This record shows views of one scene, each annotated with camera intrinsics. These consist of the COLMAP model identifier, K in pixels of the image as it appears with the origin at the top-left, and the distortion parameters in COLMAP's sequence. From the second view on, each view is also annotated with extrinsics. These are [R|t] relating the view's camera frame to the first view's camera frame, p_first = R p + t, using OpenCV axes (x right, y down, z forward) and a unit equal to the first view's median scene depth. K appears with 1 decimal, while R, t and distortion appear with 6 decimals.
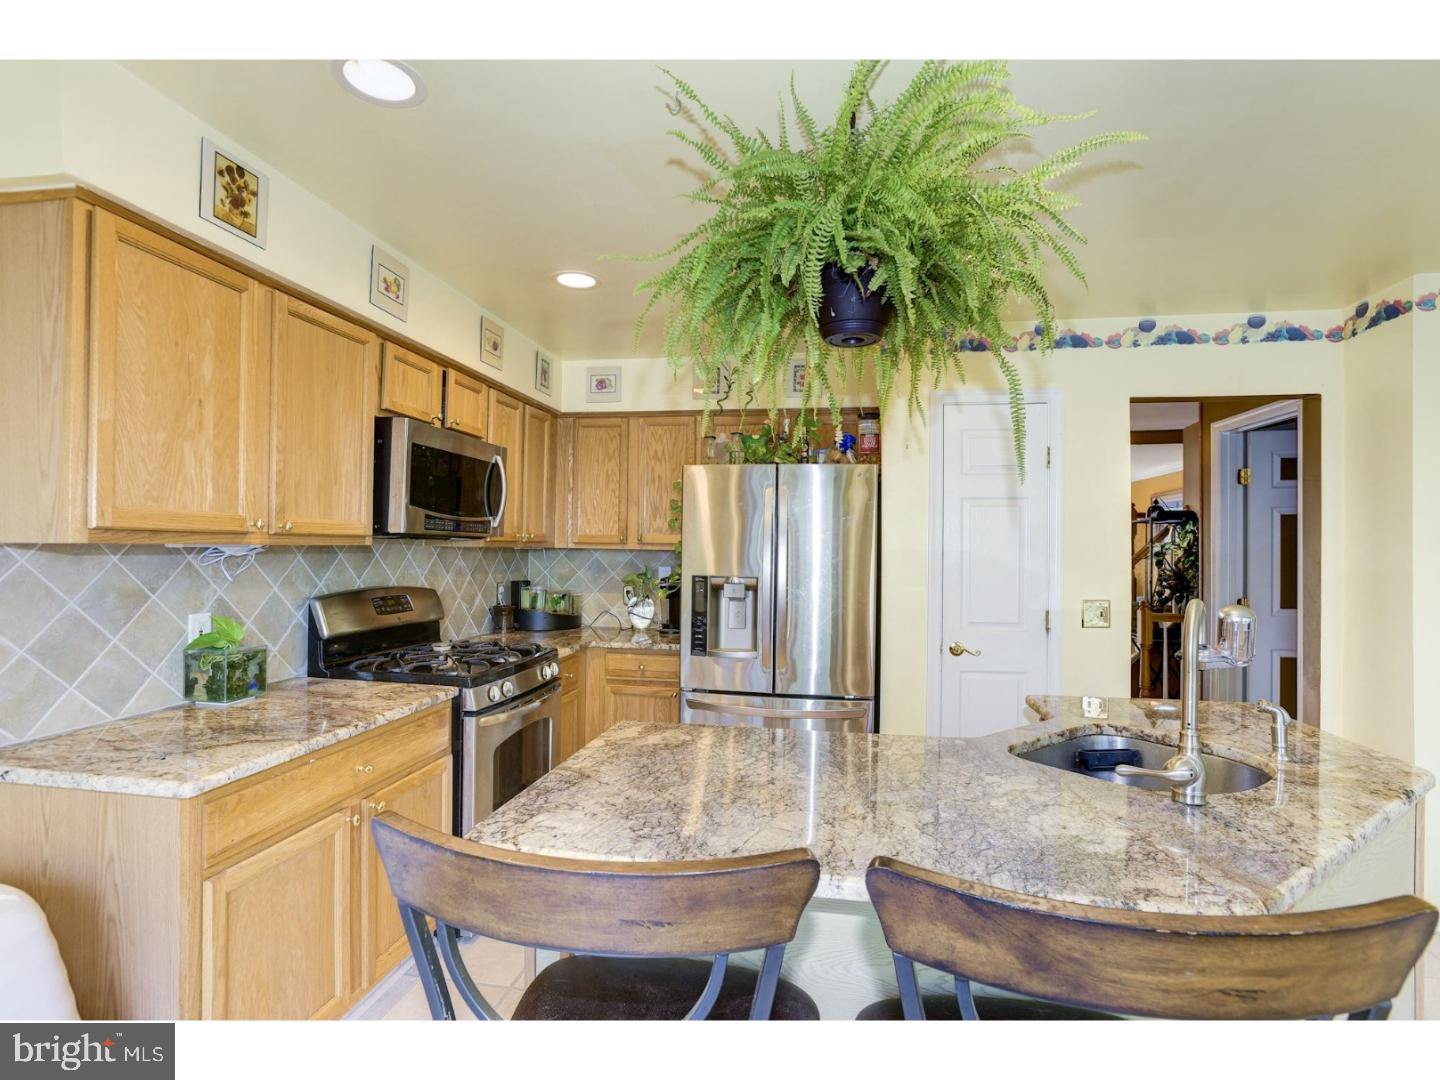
lens RADIAL K [[735.7, 0, 744.7], [0, 735.7, 540.6], [0, 0, 1]] dist [-0.026456, 0.009592]
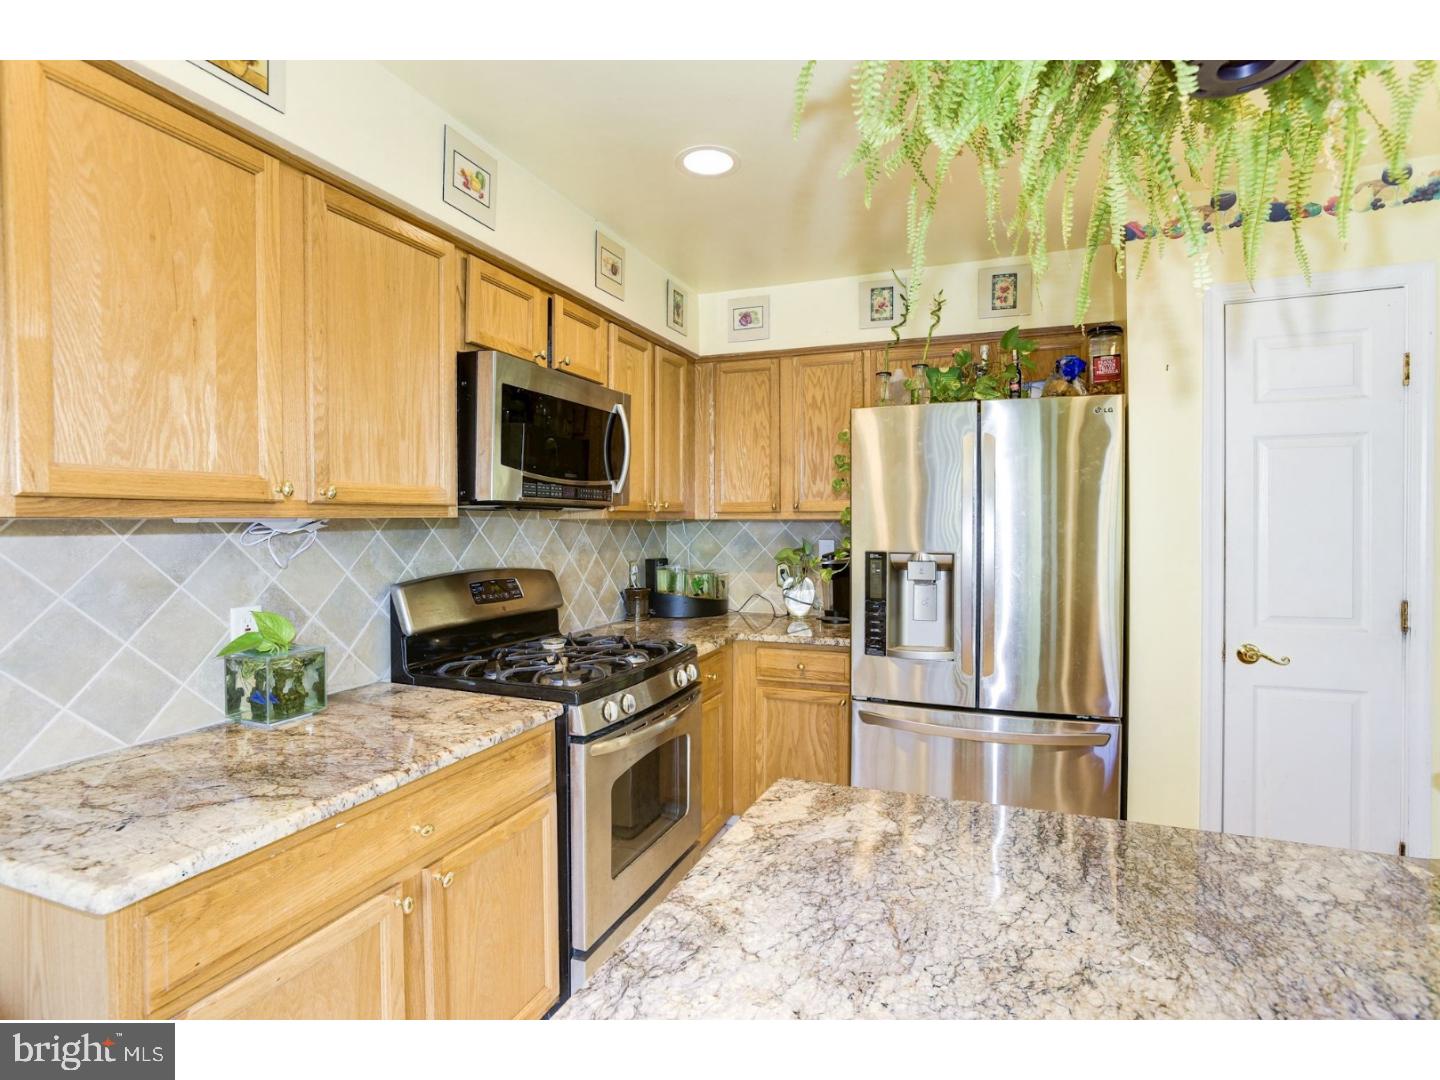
lens RADIAL K [[735.7, 0, 727.6], [0, 735.7, 528.4], [0, 0, 1]] dist [-0.026456, 0.009592]
pose [[0.974163, -0.014199, -0.225399, -0.053531], [0.018707, 0.999665, 0.017875, 0.009727], [0.225070, -0.021630, 0.974103, 0.307220]]
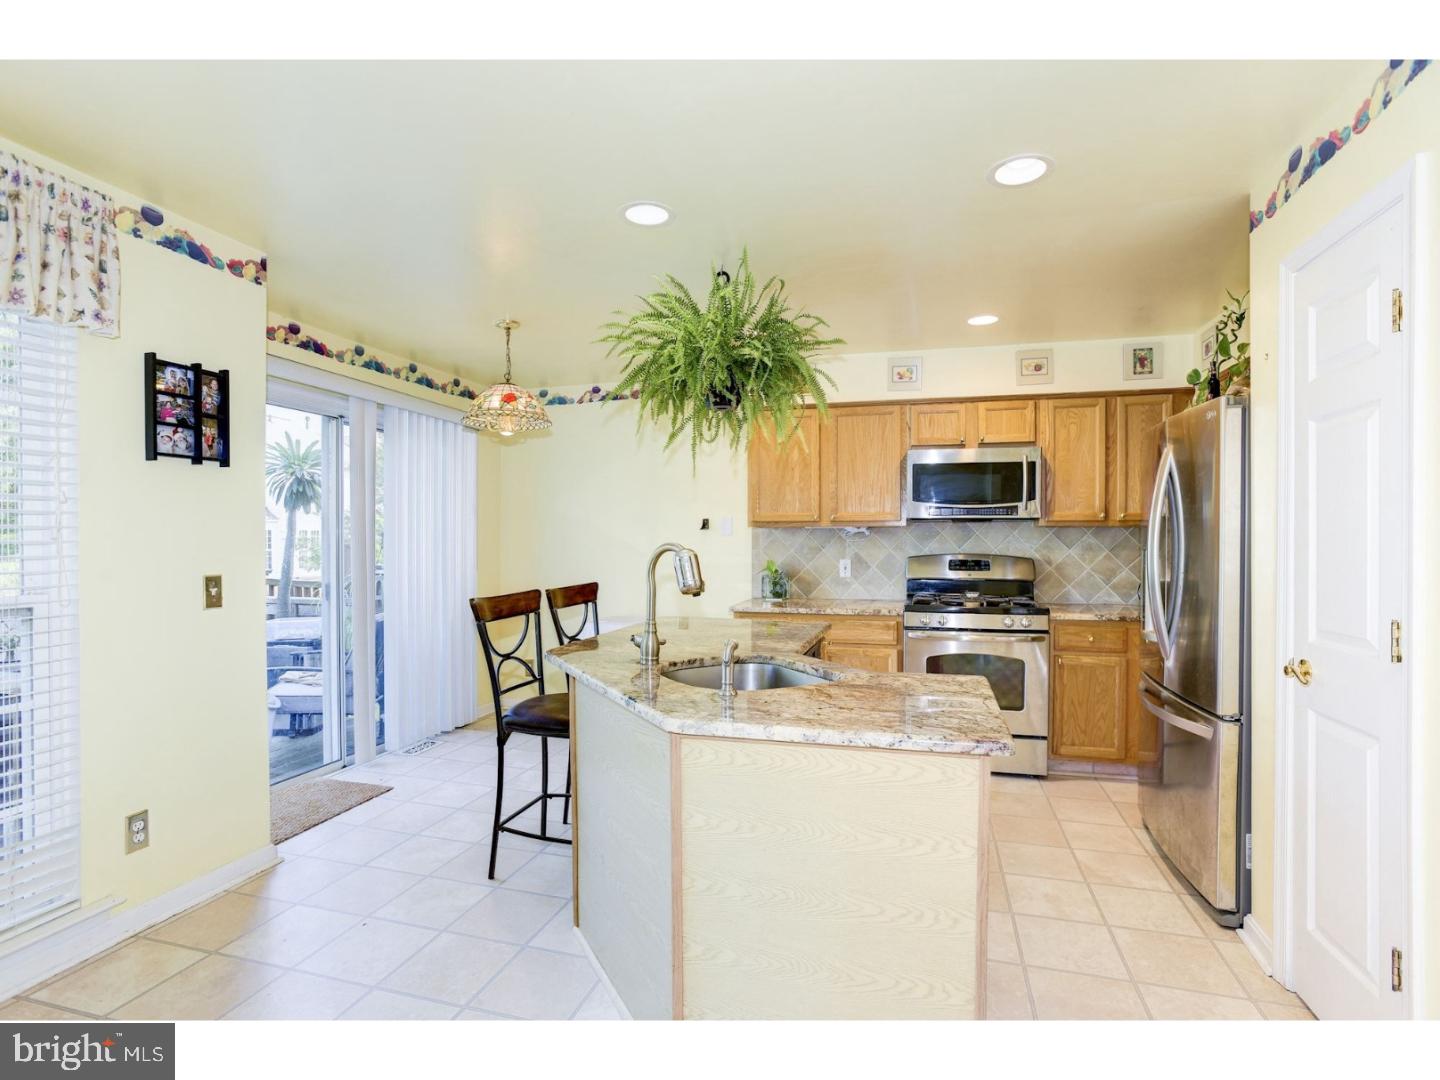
lens RADIAL K [[735.7, 0, 721.0], [0, 735.7, 545.9], [0, 0, 1]] dist [-0.026456, 0.009592]
pose [[-0.137981, -0.004915, -0.990423, 1.306934], [0.007465, 0.999954, -0.006003, 0.062197], [0.990407, -0.008221, -0.137938, 0.823198]]
